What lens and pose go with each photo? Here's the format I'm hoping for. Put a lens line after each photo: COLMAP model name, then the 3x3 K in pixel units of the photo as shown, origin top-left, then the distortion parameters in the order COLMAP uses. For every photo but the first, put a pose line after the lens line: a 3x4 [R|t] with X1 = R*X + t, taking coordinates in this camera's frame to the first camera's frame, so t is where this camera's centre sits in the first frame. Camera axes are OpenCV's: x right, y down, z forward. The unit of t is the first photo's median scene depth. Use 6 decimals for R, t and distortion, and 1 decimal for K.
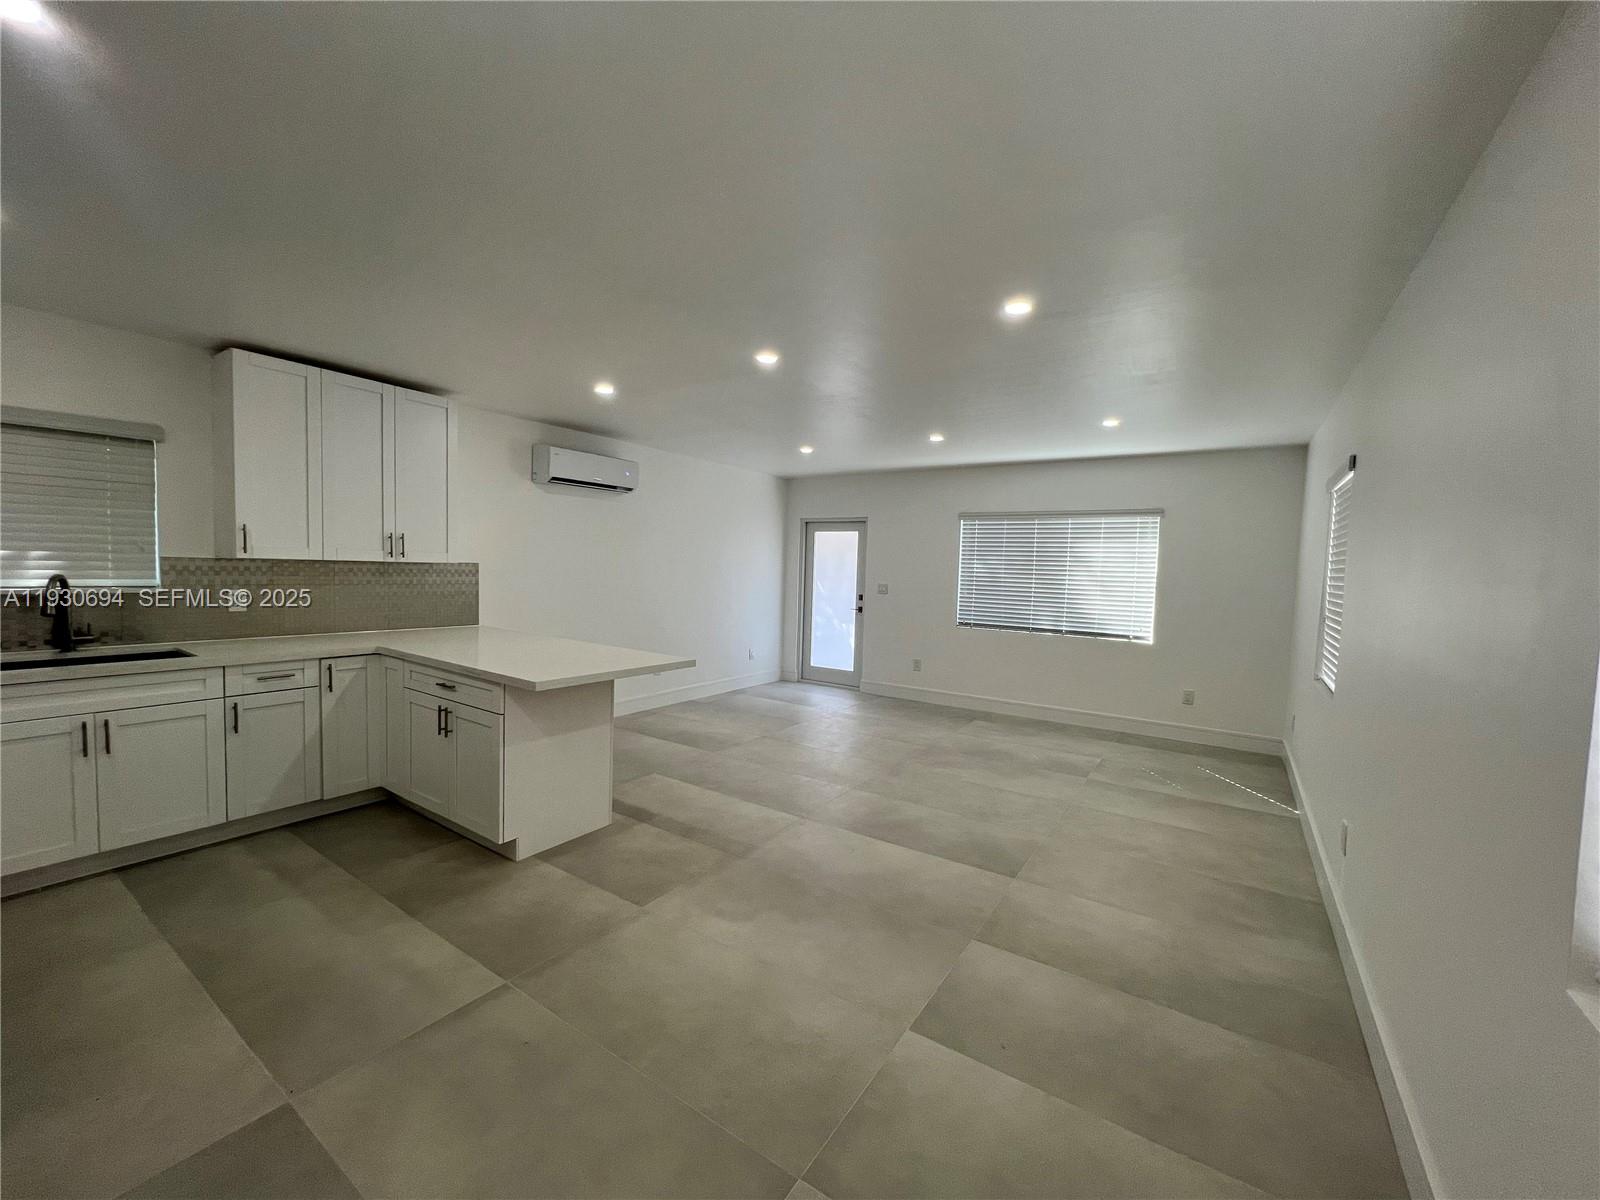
lens RADIAL K [[638.3, 0, 799.3], [0, 638.3, 605.0], [0, 0, 1]] dist [-0.002130, 0.000070]
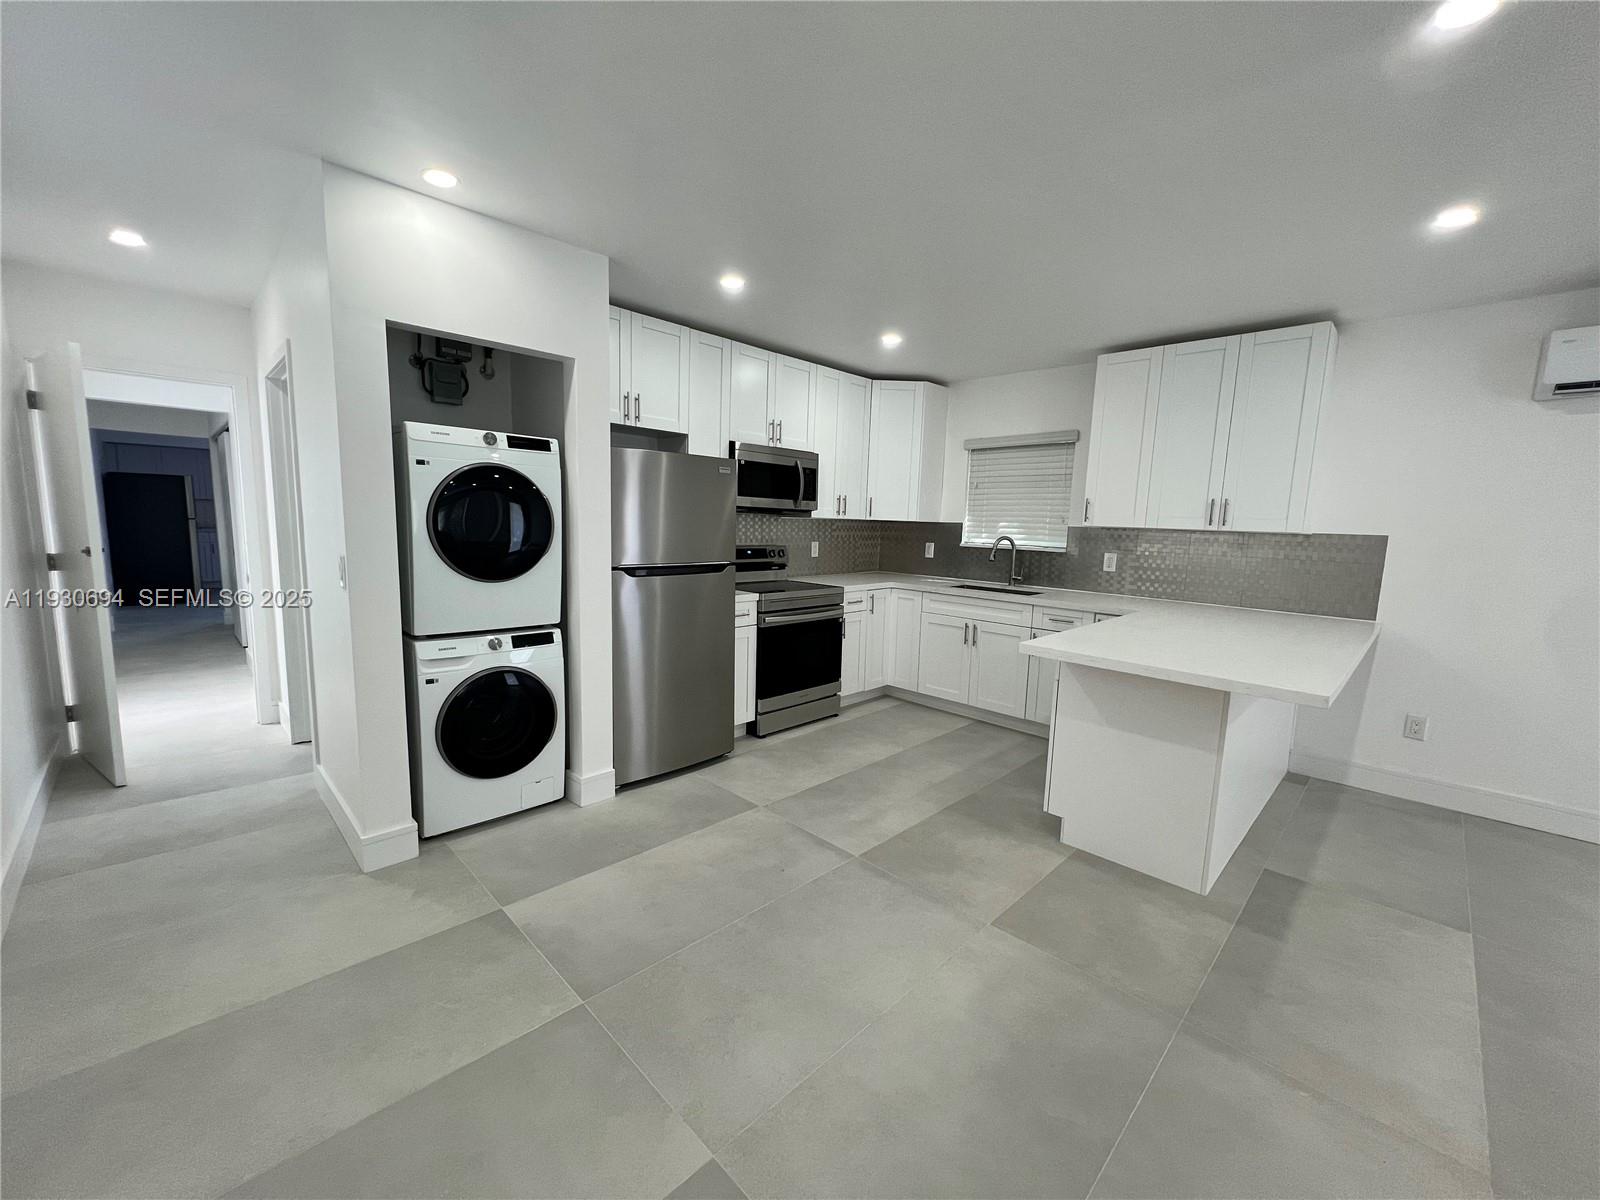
lens RADIAL K [[639.2, 0, 802.0], [0, 639.2, 602.2], [0, 0, 1]] dist [0.003209, -0.000240]
pose [[-0.184386, 0.091144, -0.978619, 0.464131], [-0.096648, 0.989184, 0.110338, -0.010251], [0.978090, 0.114926, -0.173583, 0.683450]]
